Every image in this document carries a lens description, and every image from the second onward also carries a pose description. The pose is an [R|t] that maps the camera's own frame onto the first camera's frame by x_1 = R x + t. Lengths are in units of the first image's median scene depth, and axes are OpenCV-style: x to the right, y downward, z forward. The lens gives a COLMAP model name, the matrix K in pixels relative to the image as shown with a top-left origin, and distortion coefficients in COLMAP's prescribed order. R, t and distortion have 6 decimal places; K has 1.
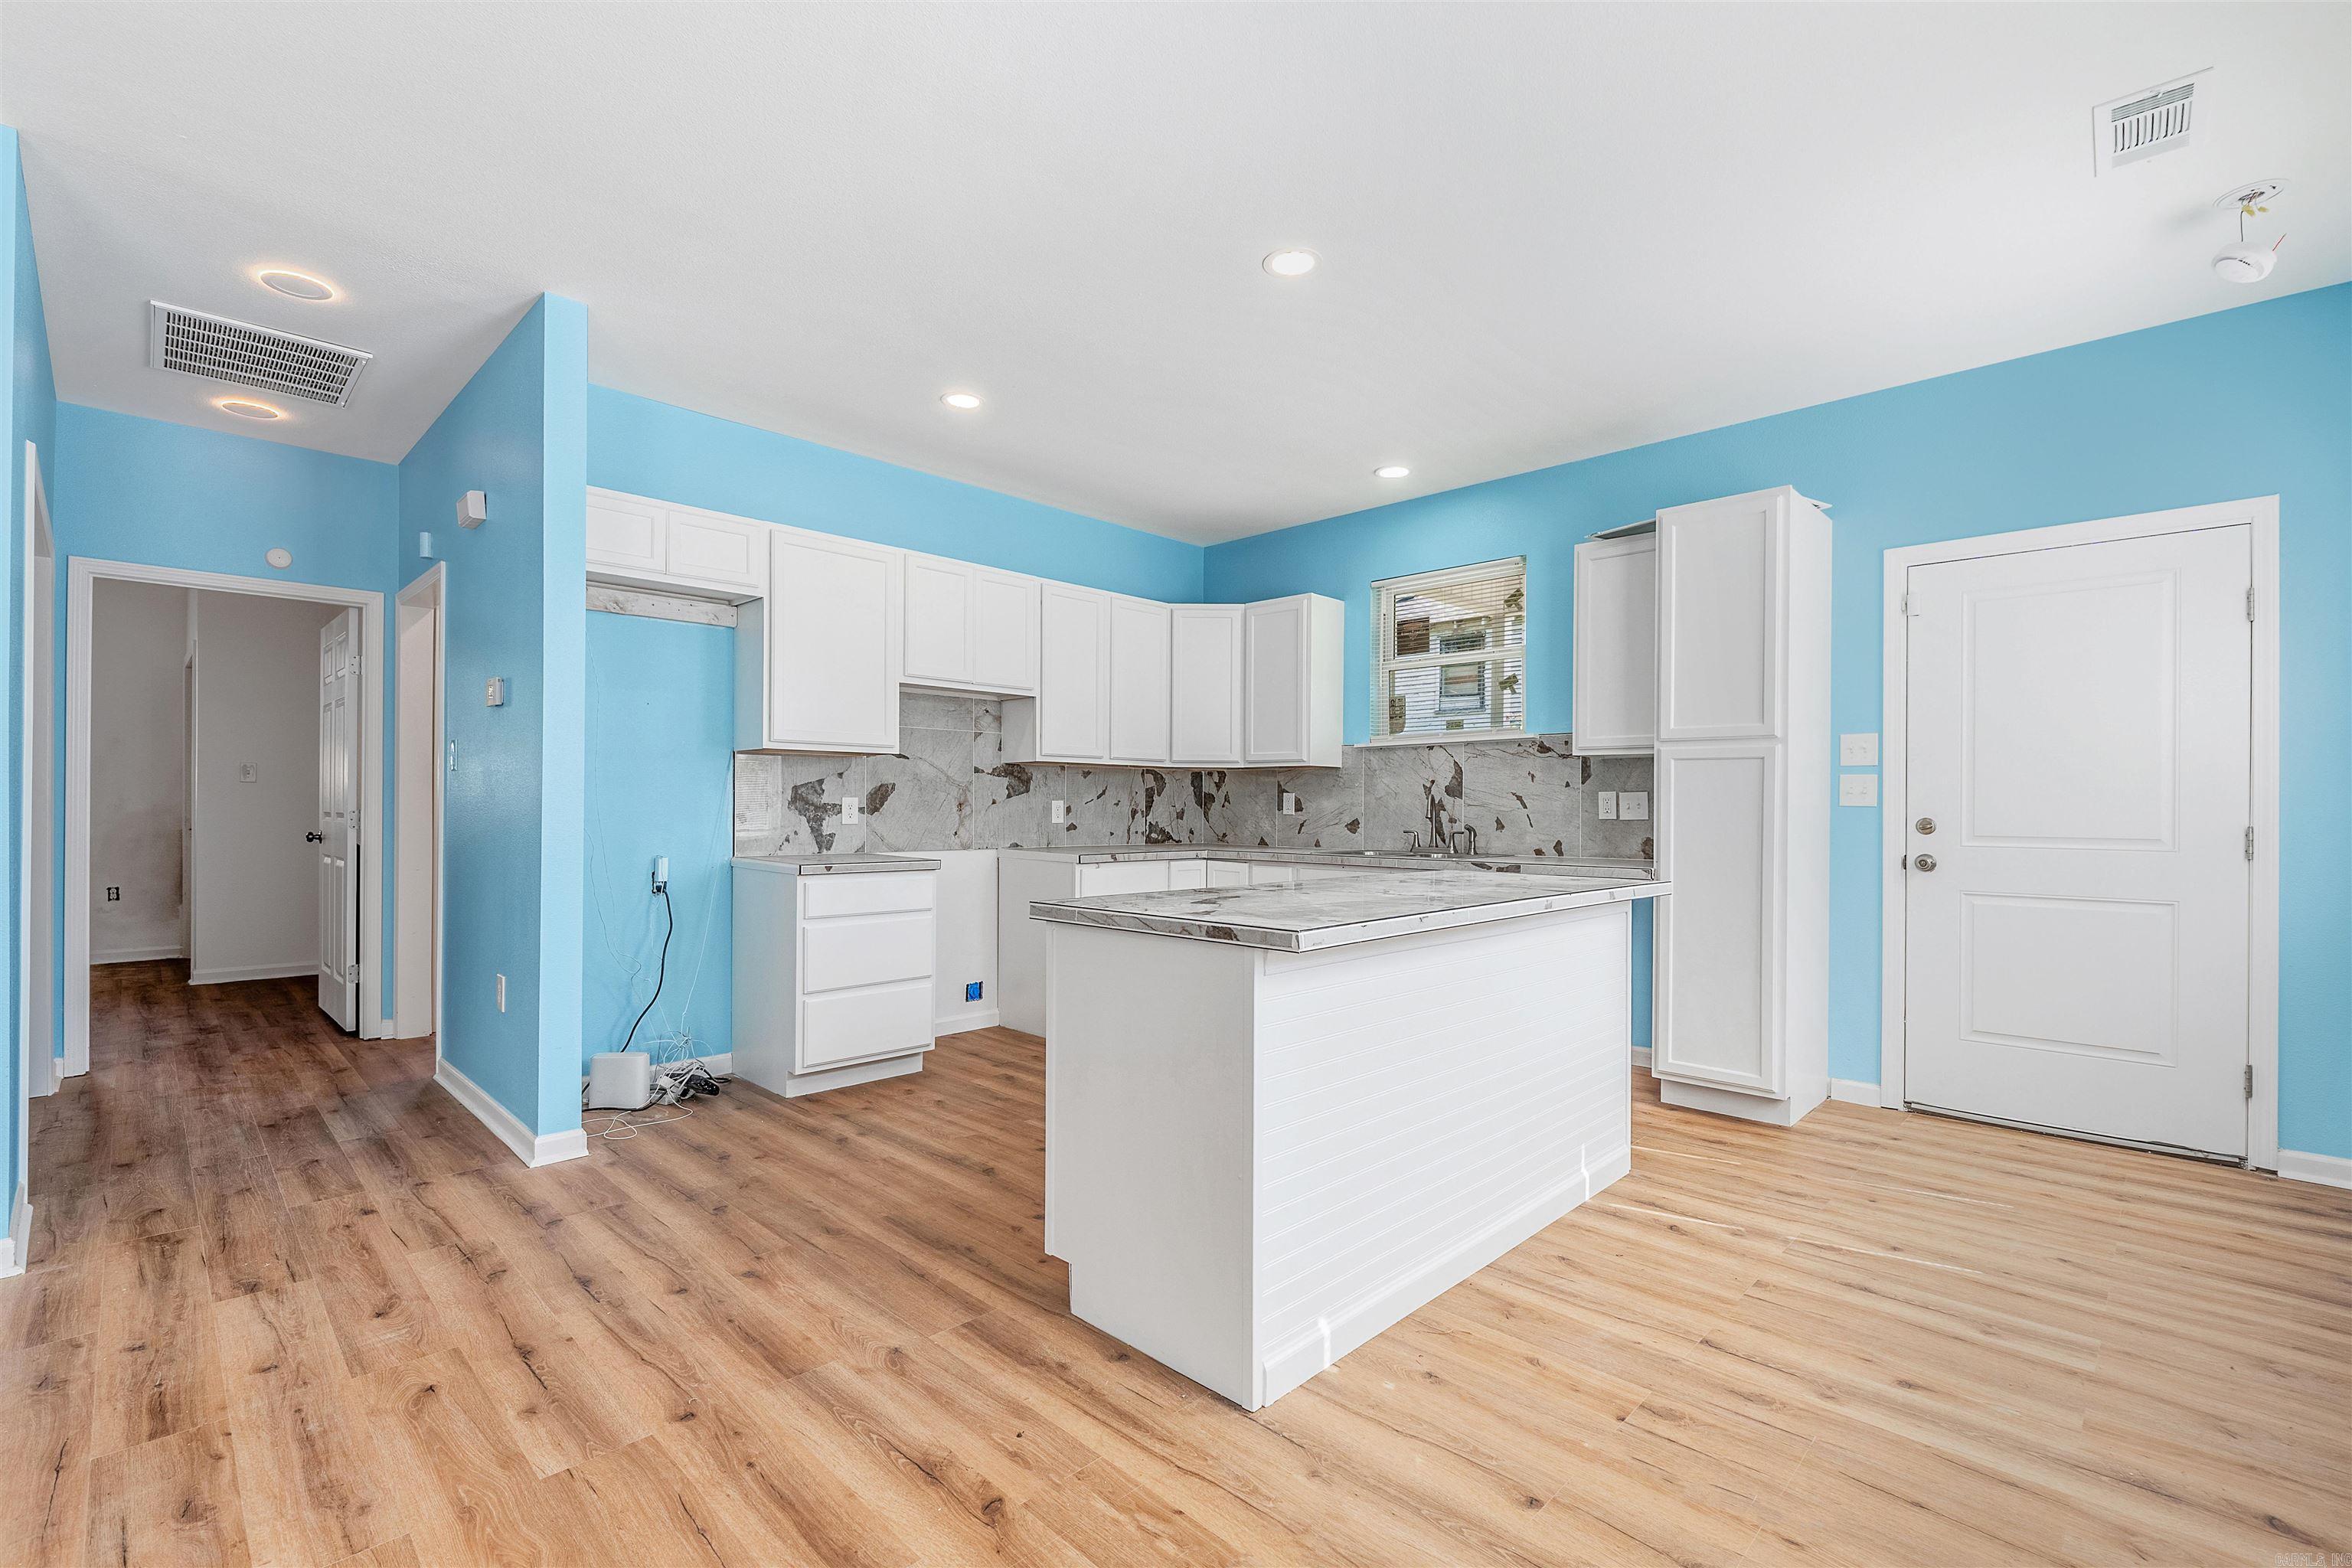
lens RADIAL K [[1037.0, 0, 1178.2], [0, 1037.0, 813.6], [0, 0, 1]] dist [-0.002759, -0.000343]
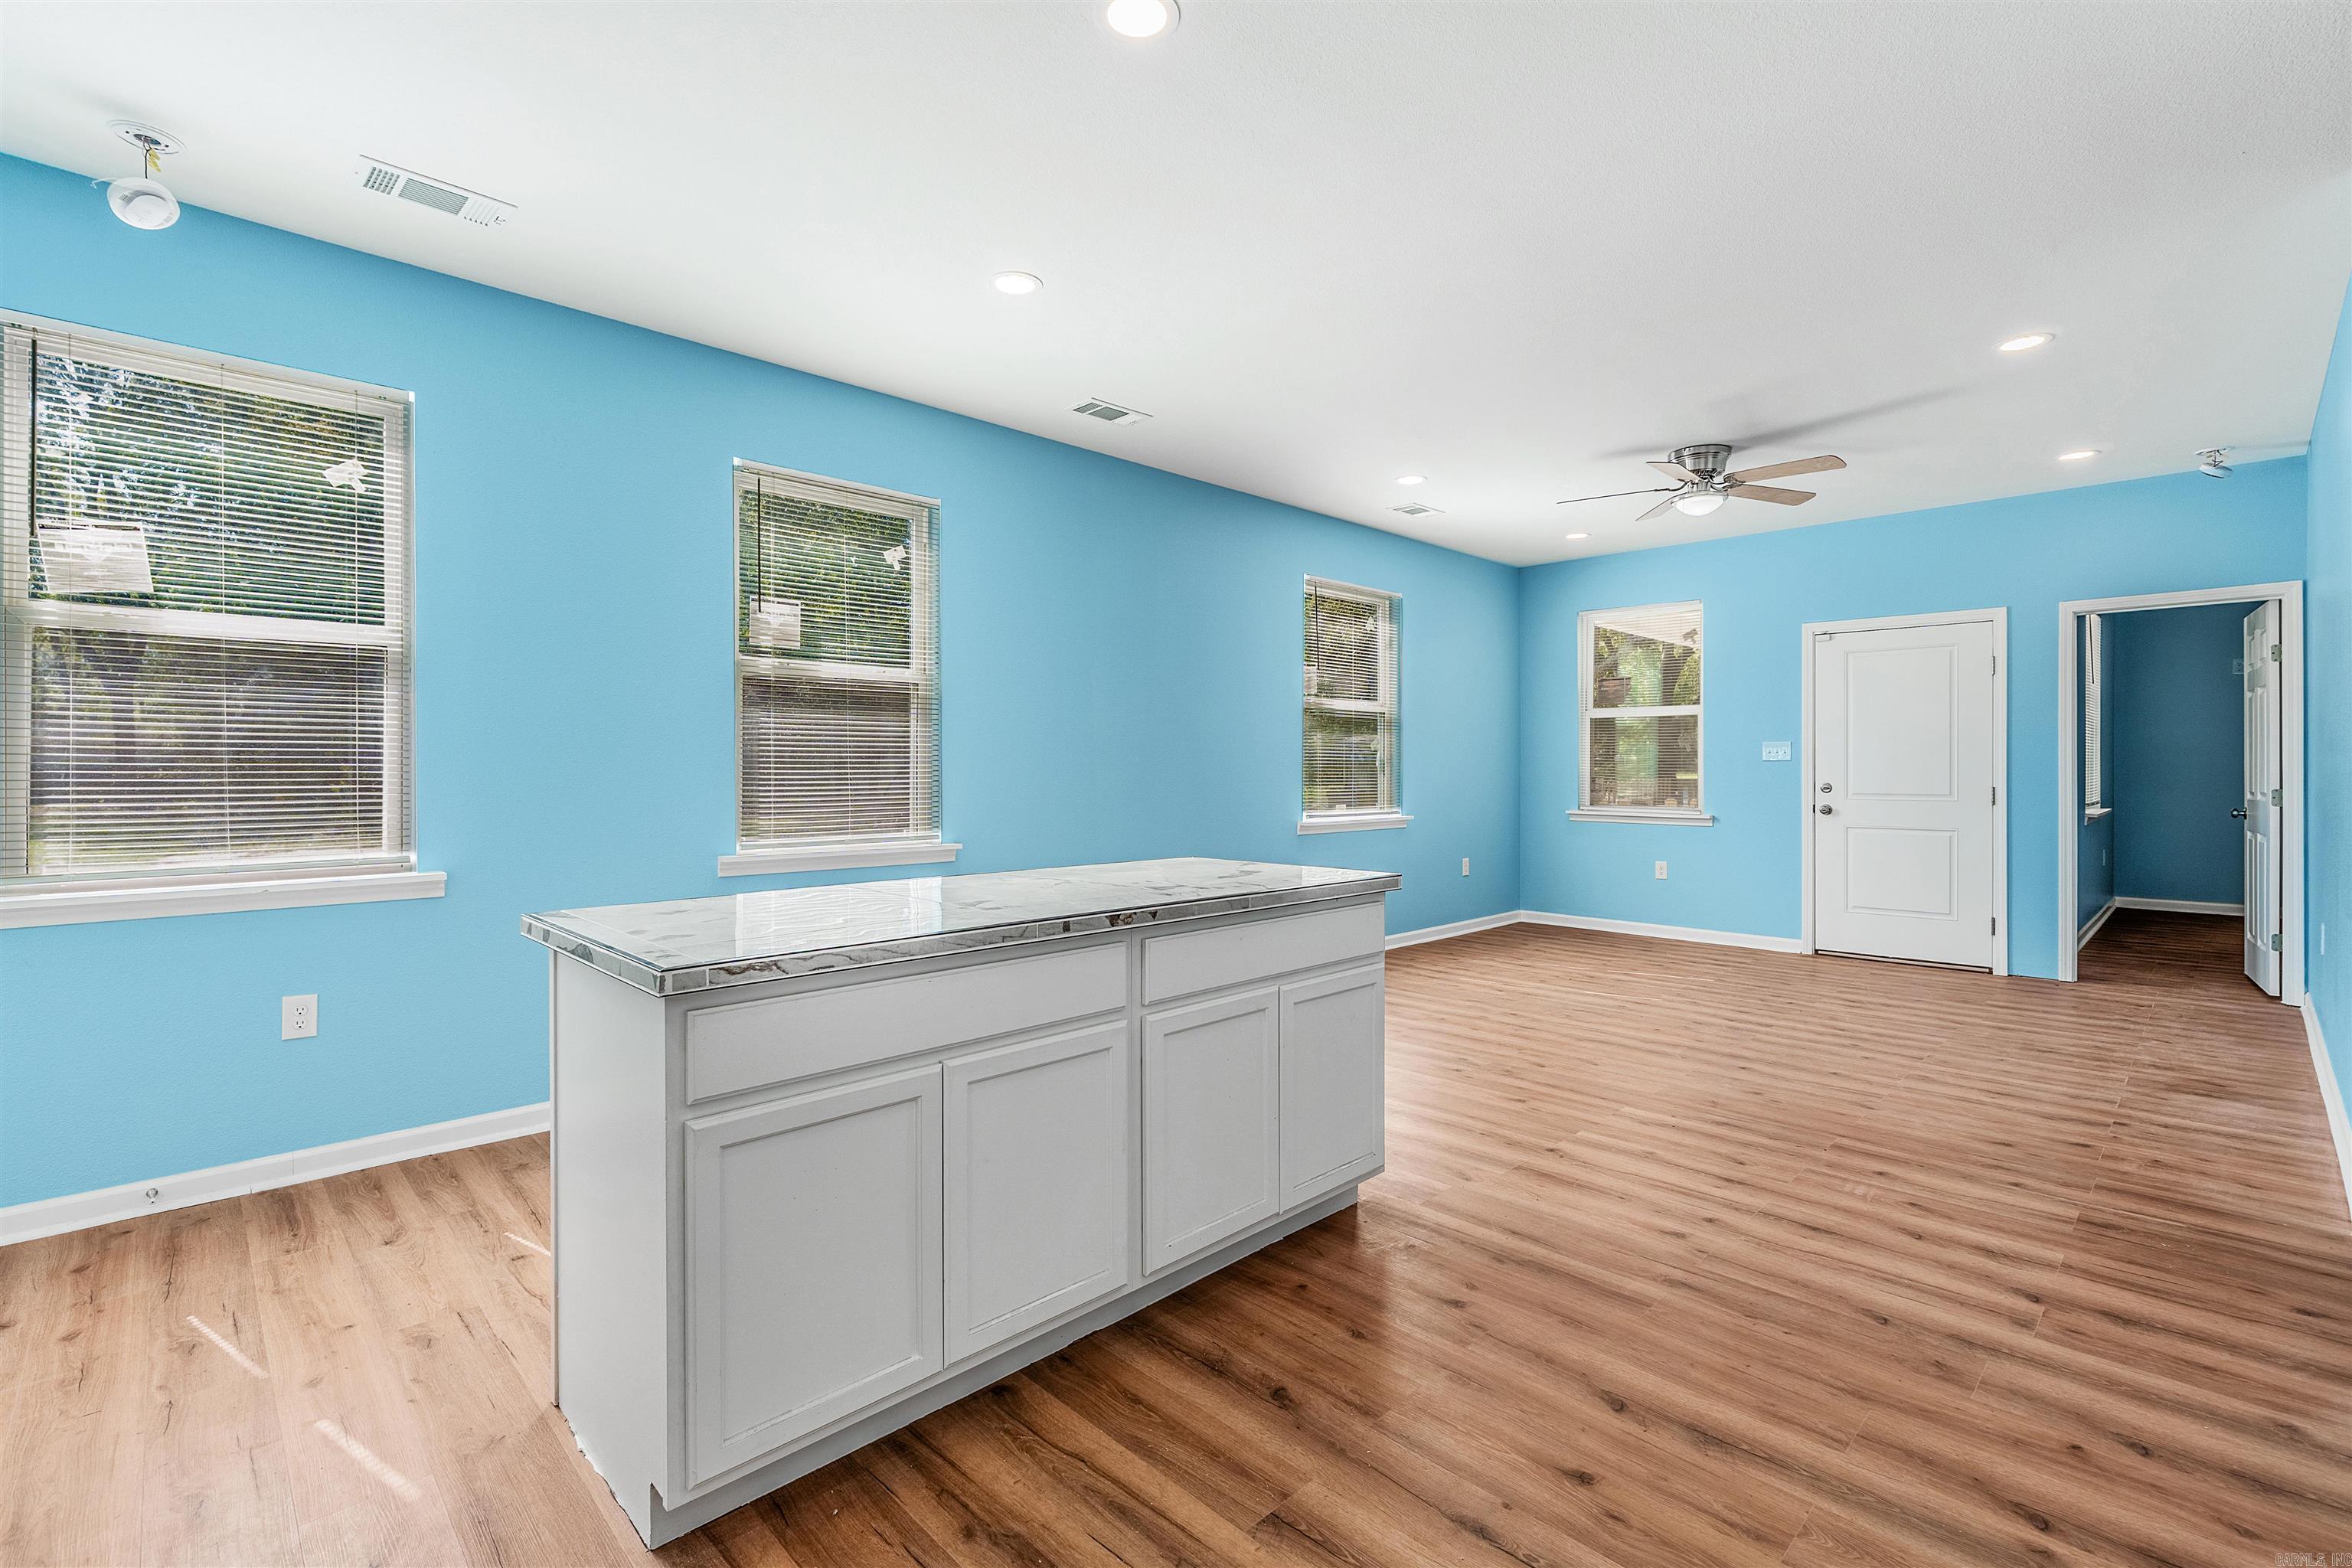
lens RADIAL K [[1042.5, 0, 1176.0], [0, 1042.5, 773.3], [0, 0, 1]] dist [-0.001479, -0.000293]
pose [[-0.999798, -0.005871, 0.019196, 0.043891], [-0.005654, 0.999920, 0.011343, -0.019908], [-0.019261, 0.011232, -0.999751, 1.088044]]
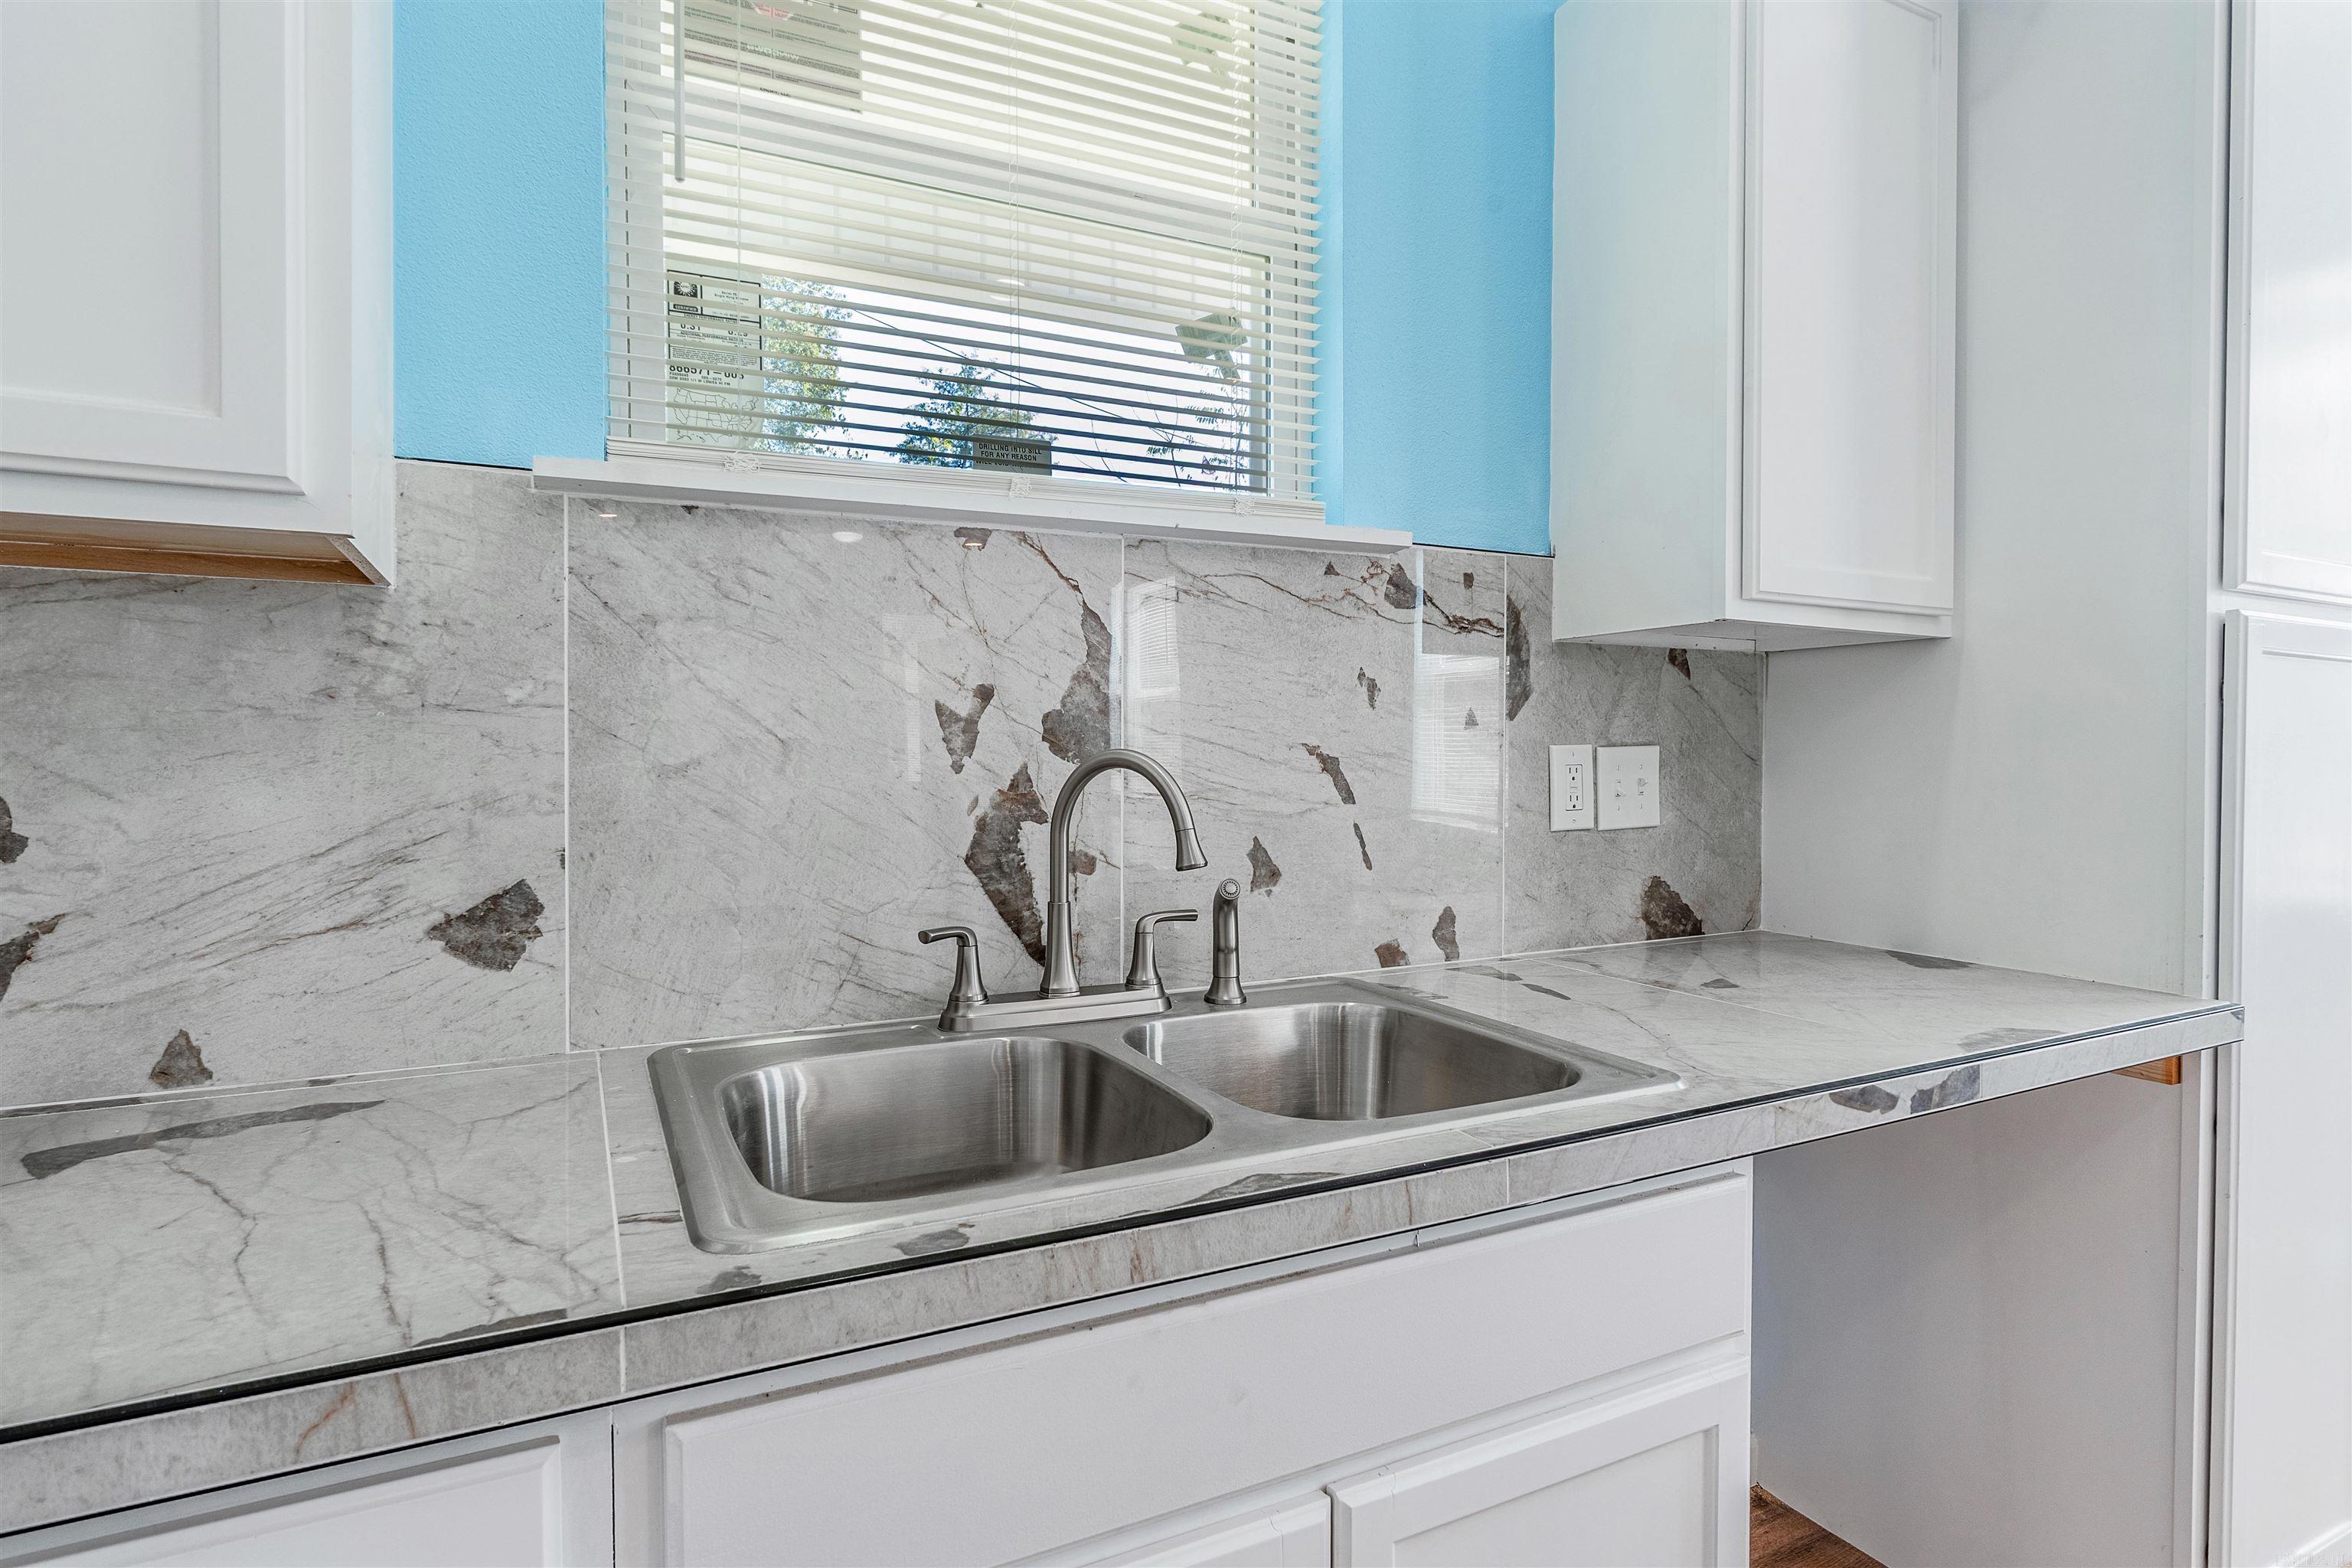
lens RADIAL K [[1221.0, 0, 1175.3], [0, 1221.0, 772.8], [0, 0, 1]] dist [-0.002016, -0.000298]
pose [[0.324195, -0.021732, 0.945741, 0.013120], [0.008532, 0.999763, 0.020048, -0.020672], [-0.945952, 0.001570, 0.324303, 0.975530]]
